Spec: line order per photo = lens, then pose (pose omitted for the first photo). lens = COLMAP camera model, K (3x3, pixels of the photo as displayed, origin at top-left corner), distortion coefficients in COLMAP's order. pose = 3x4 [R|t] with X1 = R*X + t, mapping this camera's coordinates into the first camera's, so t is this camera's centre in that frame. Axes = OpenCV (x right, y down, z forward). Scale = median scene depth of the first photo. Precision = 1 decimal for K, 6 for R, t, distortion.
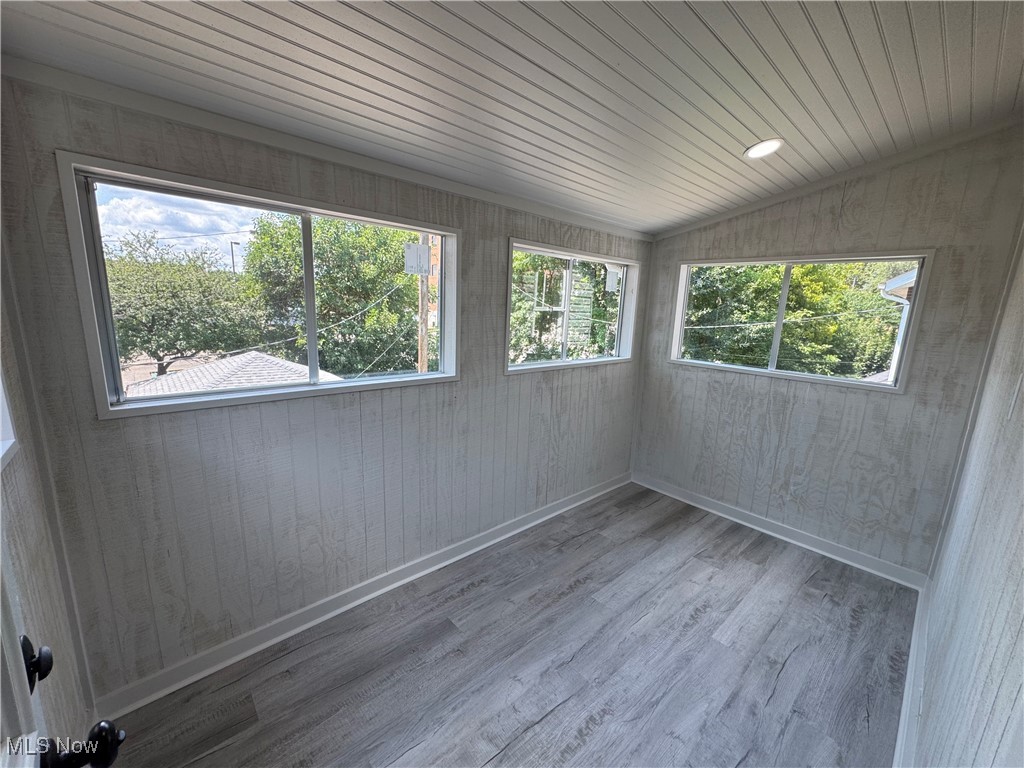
lens RADIAL K [[408.9, 0, 511.7], [0, 408.9, 386.6], [0, 0, 1]] dist [-0.001647, -0.000239]
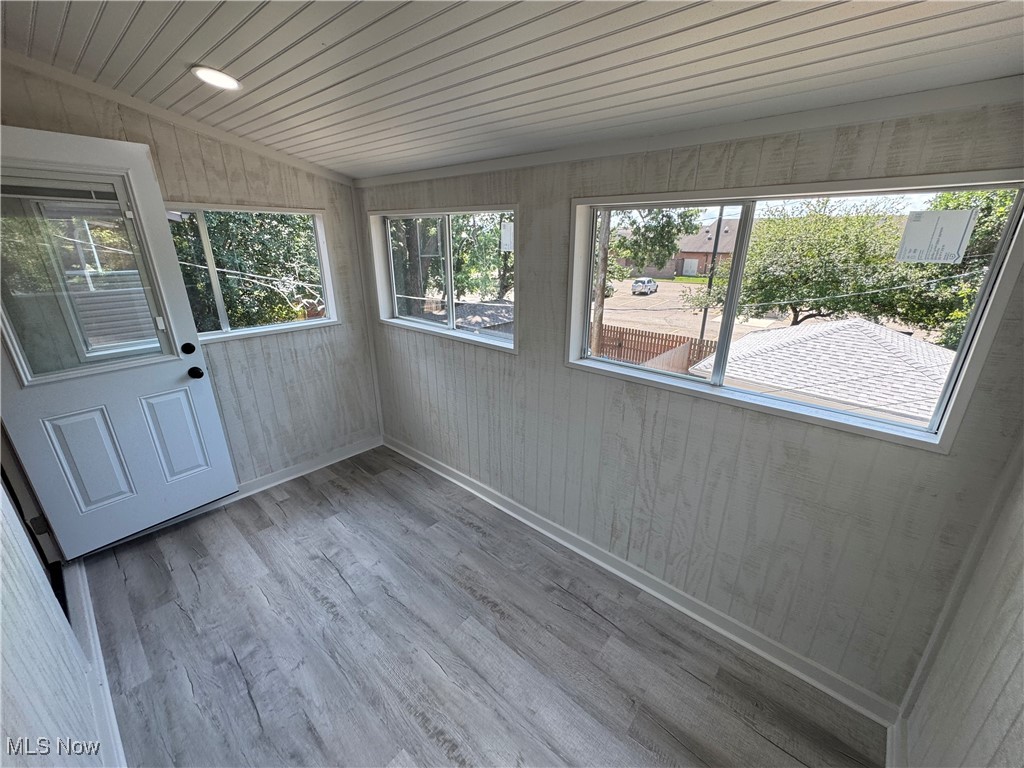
lens RADIAL K [[408.9, 0, 511.7], [0, 408.9, 386.6], [0, 0, 1]] dist [-0.001647, -0.000239]
pose [[0.122928, 0.297585, -0.946748, 0.899847], [-0.196566, 0.942384, 0.270691, -0.223031], [0.972754, 0.152823, 0.174341, 0.844149]]
